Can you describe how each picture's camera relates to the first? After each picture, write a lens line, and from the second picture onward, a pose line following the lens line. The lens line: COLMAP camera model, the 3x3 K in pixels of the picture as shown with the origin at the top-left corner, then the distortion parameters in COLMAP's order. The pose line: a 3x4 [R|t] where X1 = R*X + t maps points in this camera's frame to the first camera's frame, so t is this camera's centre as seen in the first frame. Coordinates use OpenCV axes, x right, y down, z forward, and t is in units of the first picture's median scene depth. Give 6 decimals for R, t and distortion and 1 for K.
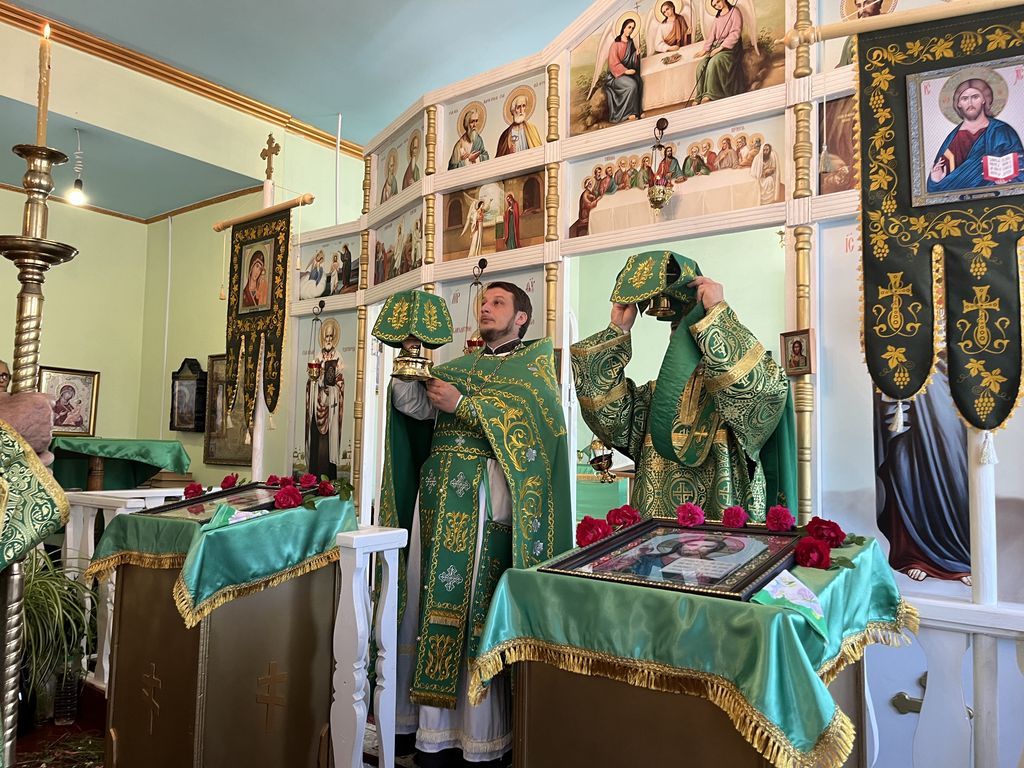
lens RADIAL K [[739.9, 0, 510.1], [0, 739.9, 390.7], [0, 0, 1]] dist [0.043025, -0.058184]
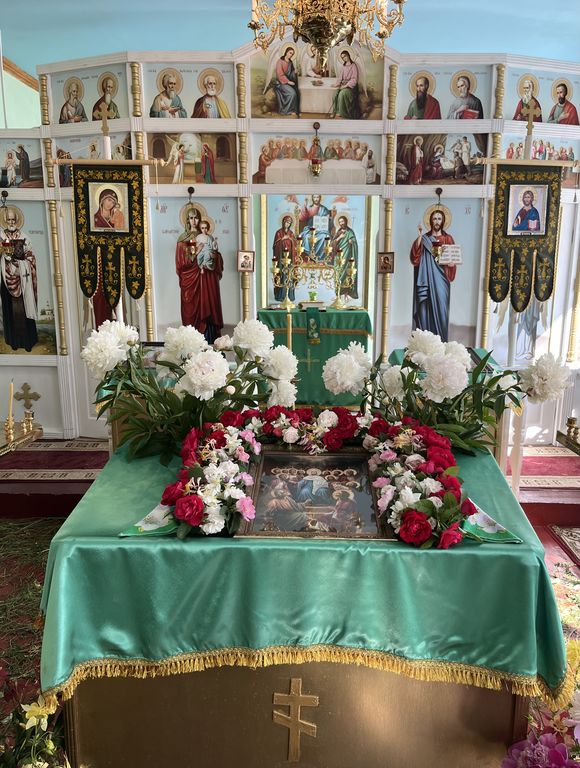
lens RADIAL K [[554.9, 0, 290.0], [0, 554.9, 384.0], [0, 0, 1]] dist [0.043025, -0.058184]
pose [[0.825845, -0.124786, 0.549916, -0.629212], [-0.029568, 0.964283, 0.263217, -0.104359], [-0.563121, -0.233637, 0.792659, -0.165876]]
